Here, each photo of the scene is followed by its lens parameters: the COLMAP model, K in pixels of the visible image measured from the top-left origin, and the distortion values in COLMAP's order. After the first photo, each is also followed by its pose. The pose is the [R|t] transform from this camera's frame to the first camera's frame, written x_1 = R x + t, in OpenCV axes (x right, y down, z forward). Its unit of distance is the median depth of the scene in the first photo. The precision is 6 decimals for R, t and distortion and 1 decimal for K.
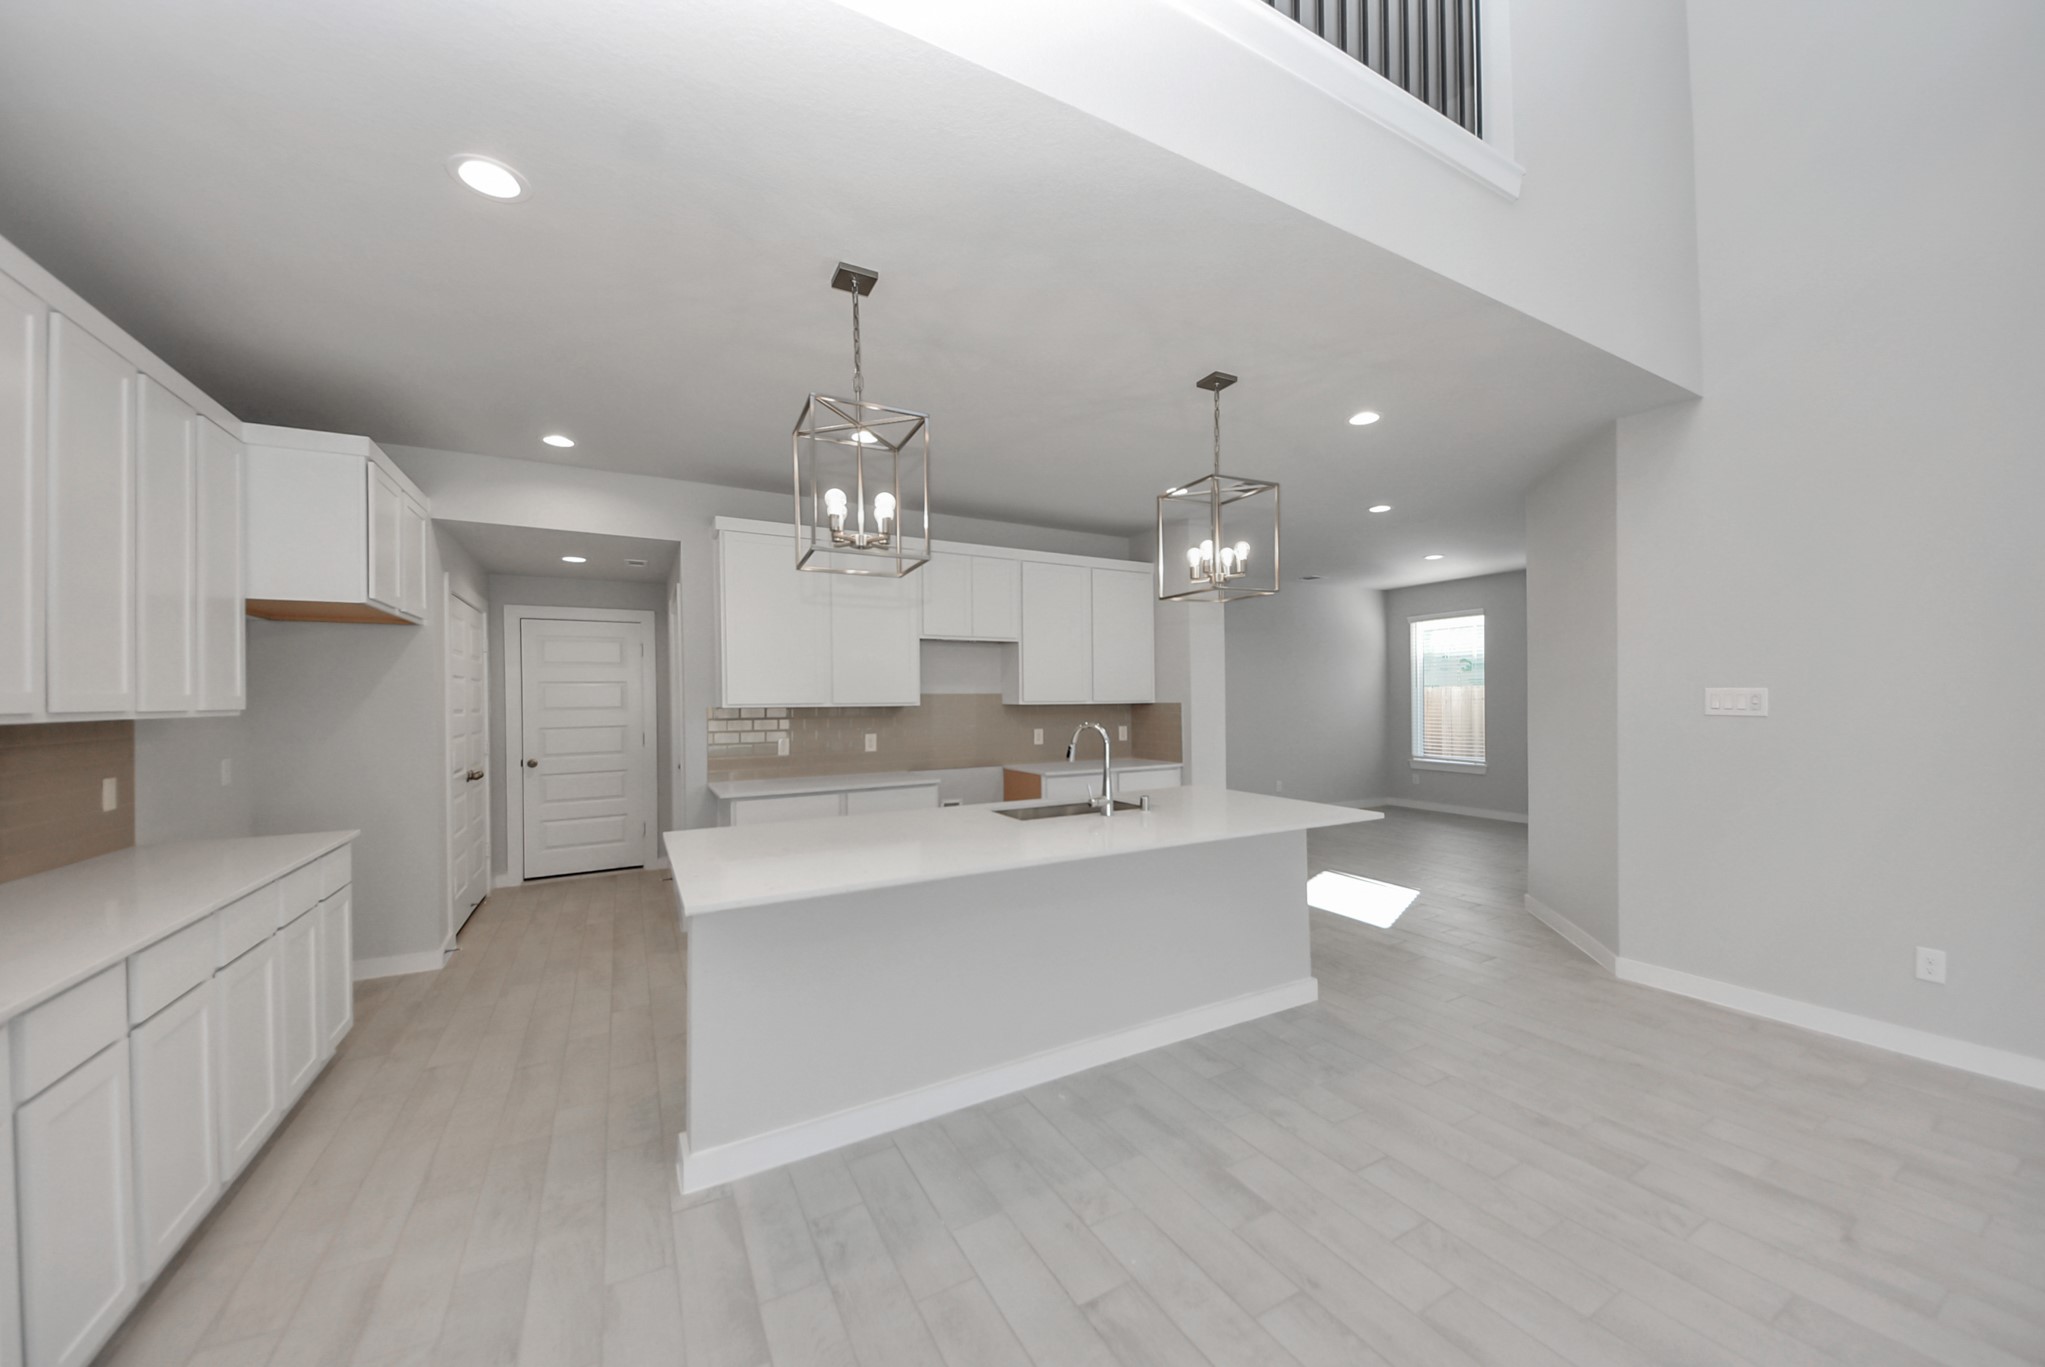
lens RADIAL K [[751.7, 0, 1037.6], [0, 751.7, 694.9], [0, 0, 1]] dist [-0.002925, -0.004006]
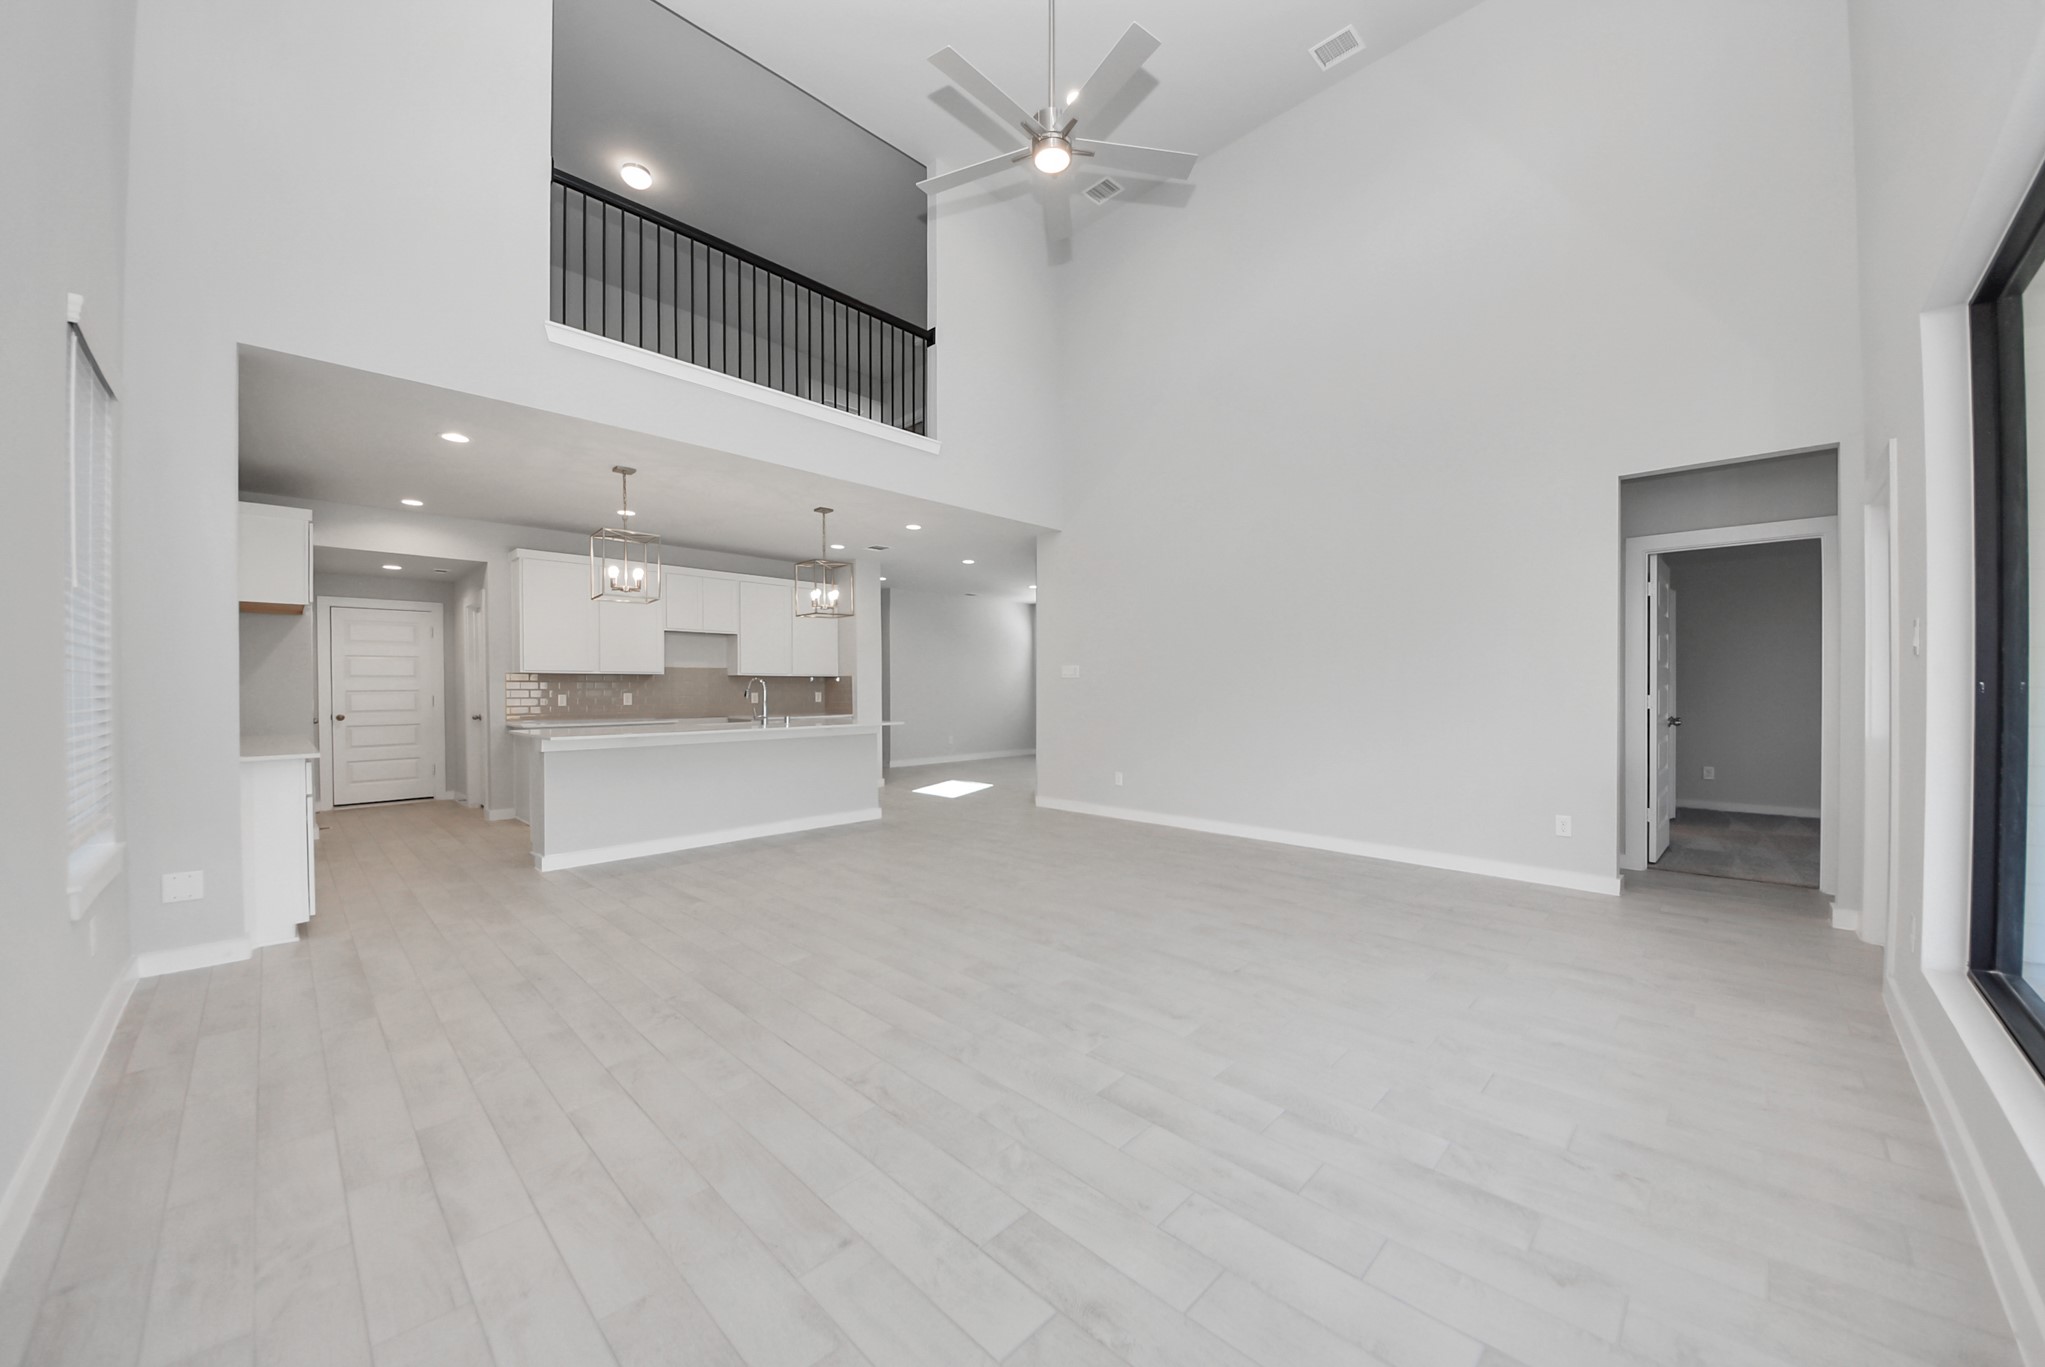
lens RADIAL K [[751.7, 0, 1048.1], [0, 751.7, 695.2], [0, 0, 1]] dist [-0.002925, -0.004006]
pose [[0.956783, 0.002737, 0.290791, 0.161052], [-0.006325, 0.999915, 0.011398, 0.037392], [-0.290735, -0.012744, 0.956719, -0.763826]]
